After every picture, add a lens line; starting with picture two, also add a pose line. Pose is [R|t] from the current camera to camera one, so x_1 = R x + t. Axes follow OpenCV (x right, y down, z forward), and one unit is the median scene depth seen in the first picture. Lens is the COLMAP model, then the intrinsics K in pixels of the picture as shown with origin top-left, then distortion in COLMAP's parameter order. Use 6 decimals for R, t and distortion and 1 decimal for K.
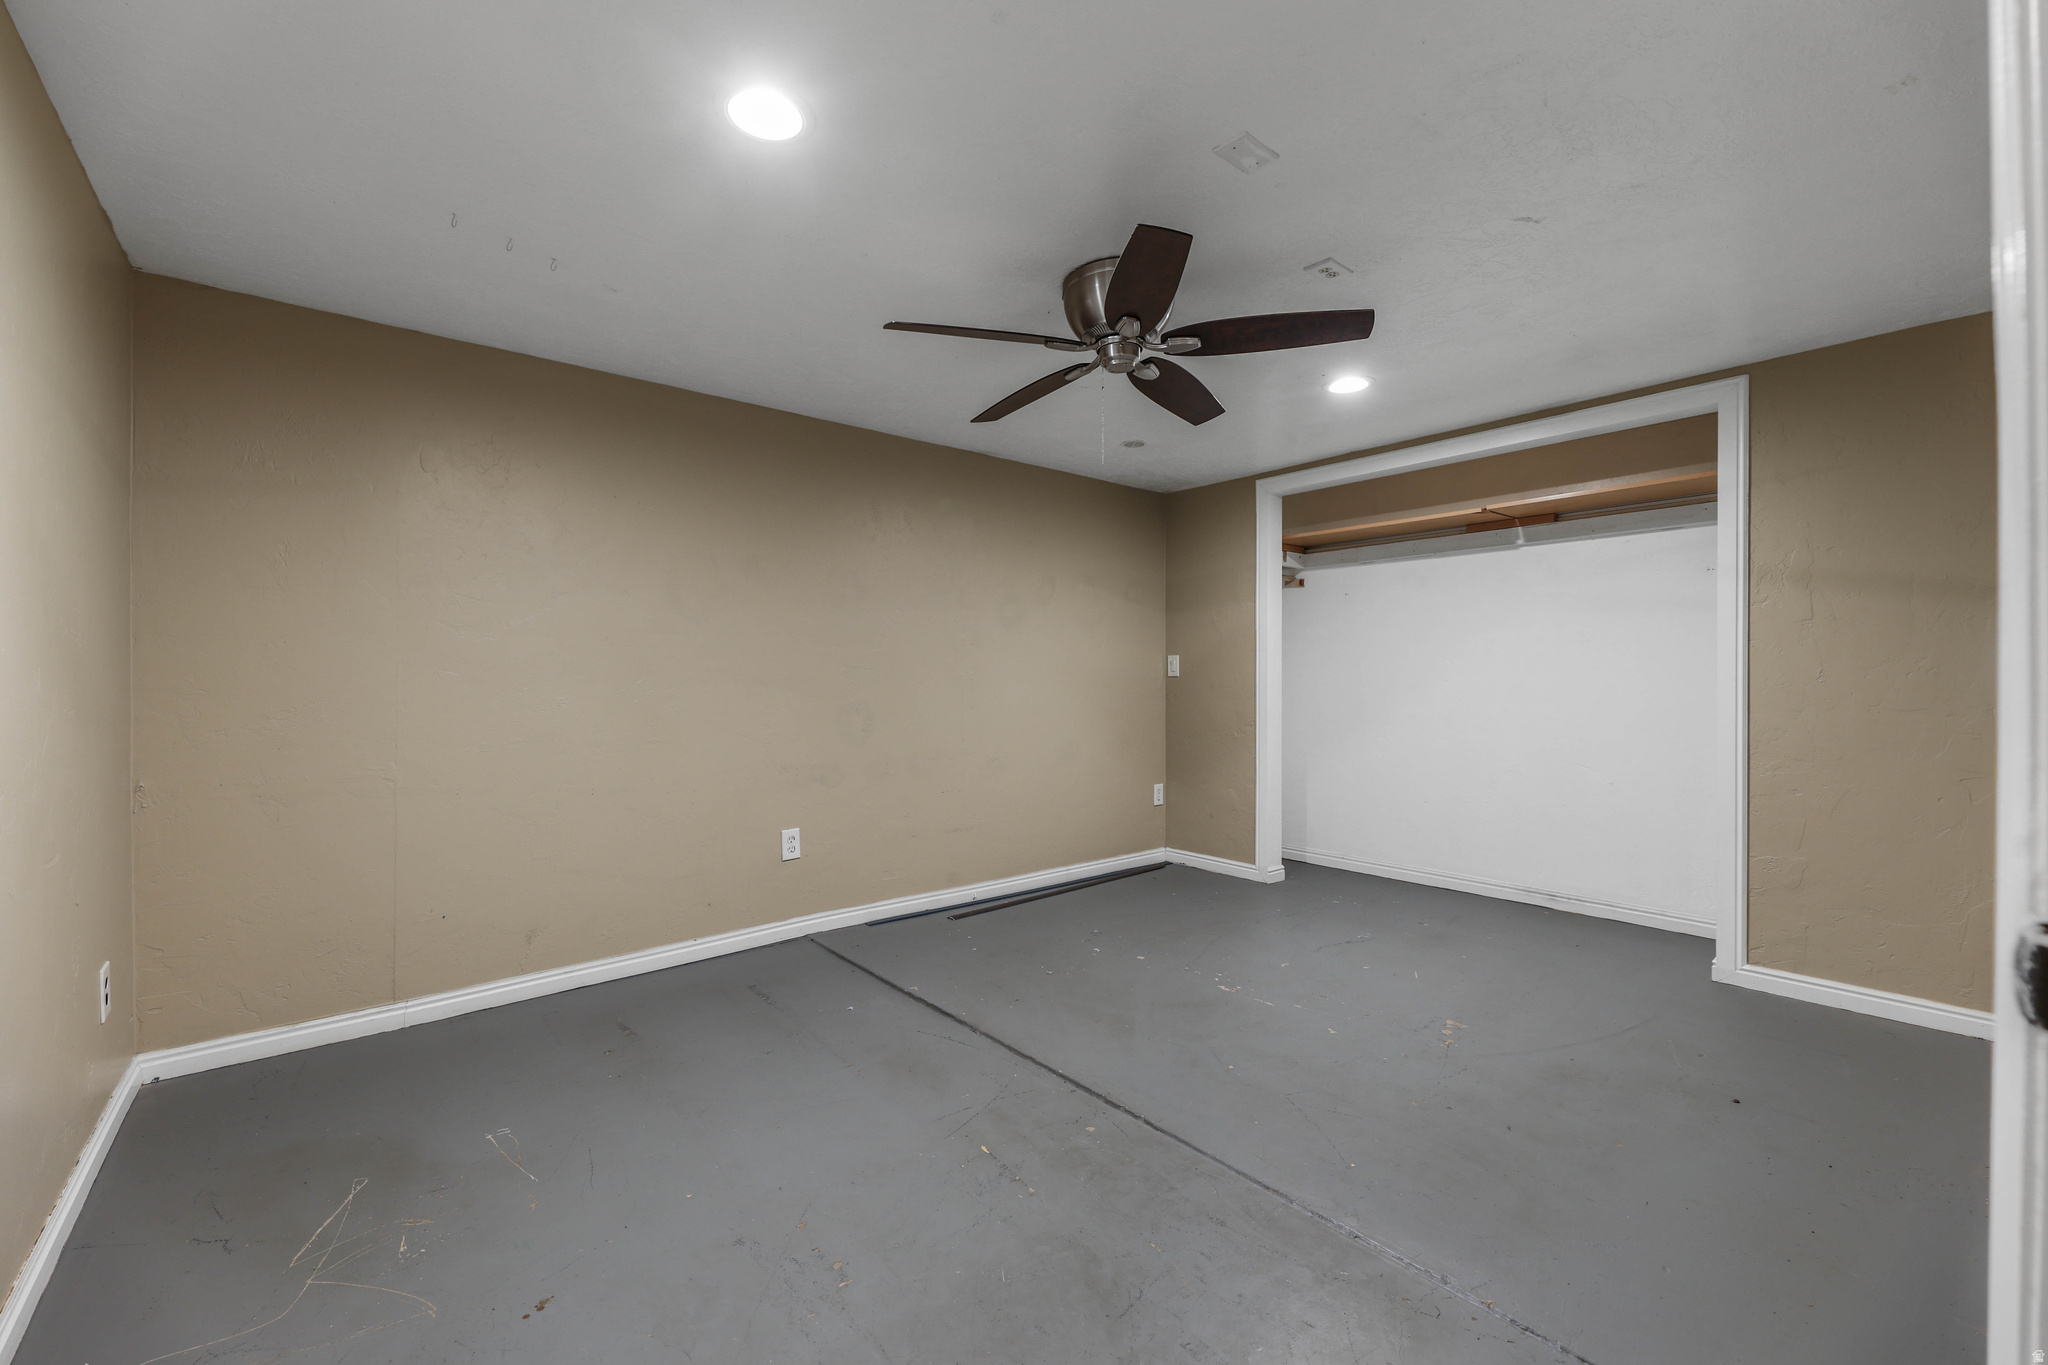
lens RADIAL K [[834.8, 0, 1021.9], [0, 834.8, 680.0], [0, 0, 1]] dist [-0.000369, -0.001718]
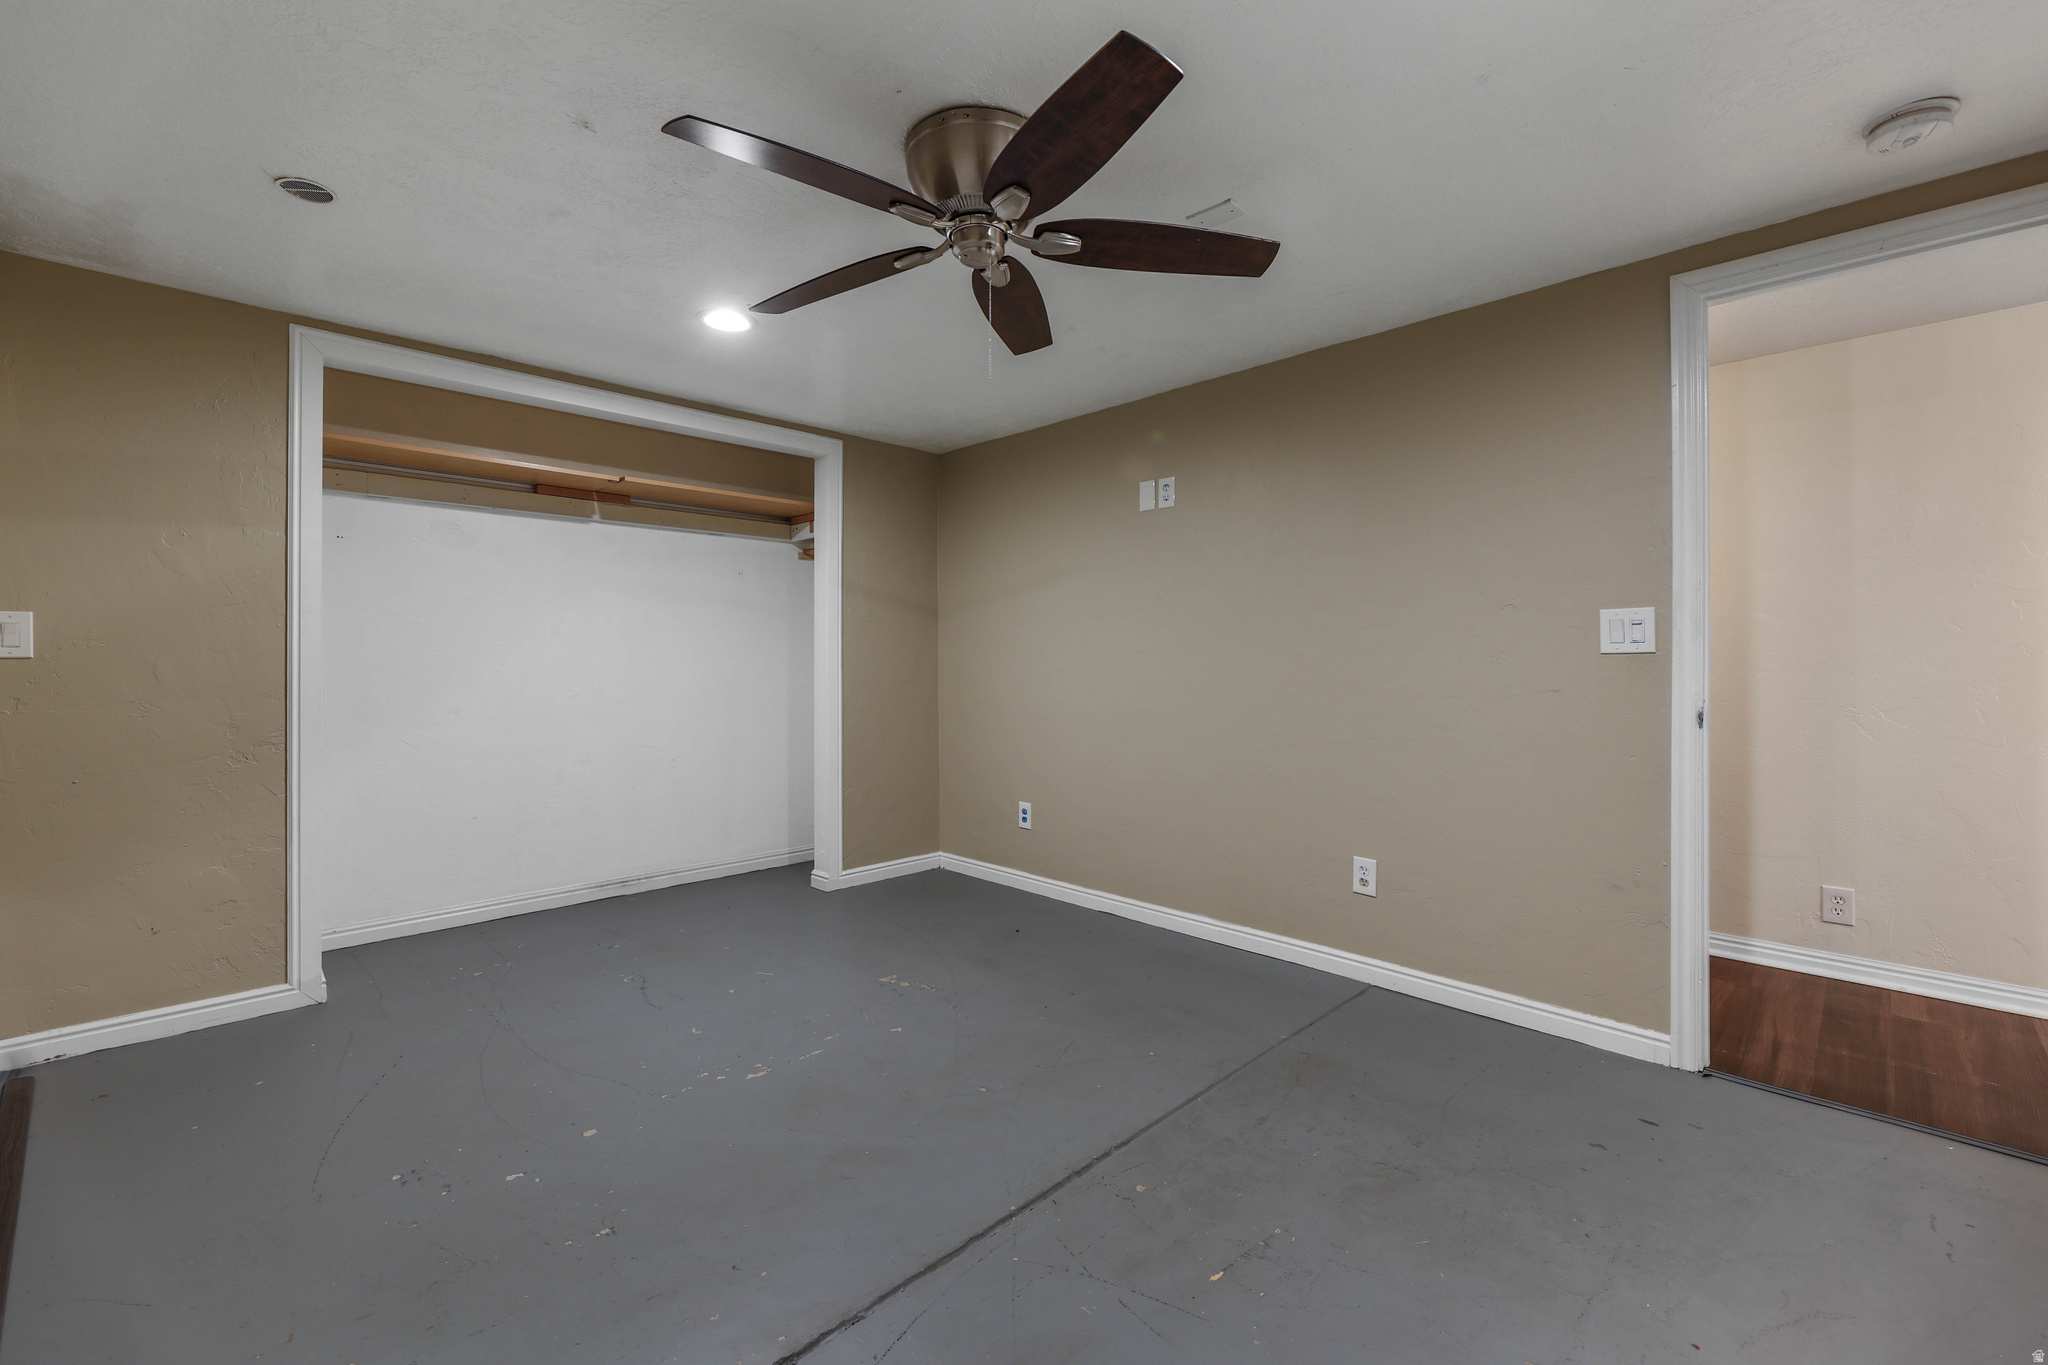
lens RADIAL K [[834.8, 0, 1019.9], [0, 834.8, 668.5], [0, 0, 1]] dist [-0.000369, -0.001718]
pose [[-0.082927, -0.008137, 0.996522, -0.457284], [0.003614, 0.999958, 0.008466, -0.001801], [-0.996549, 0.004304, -0.082894, 0.720467]]
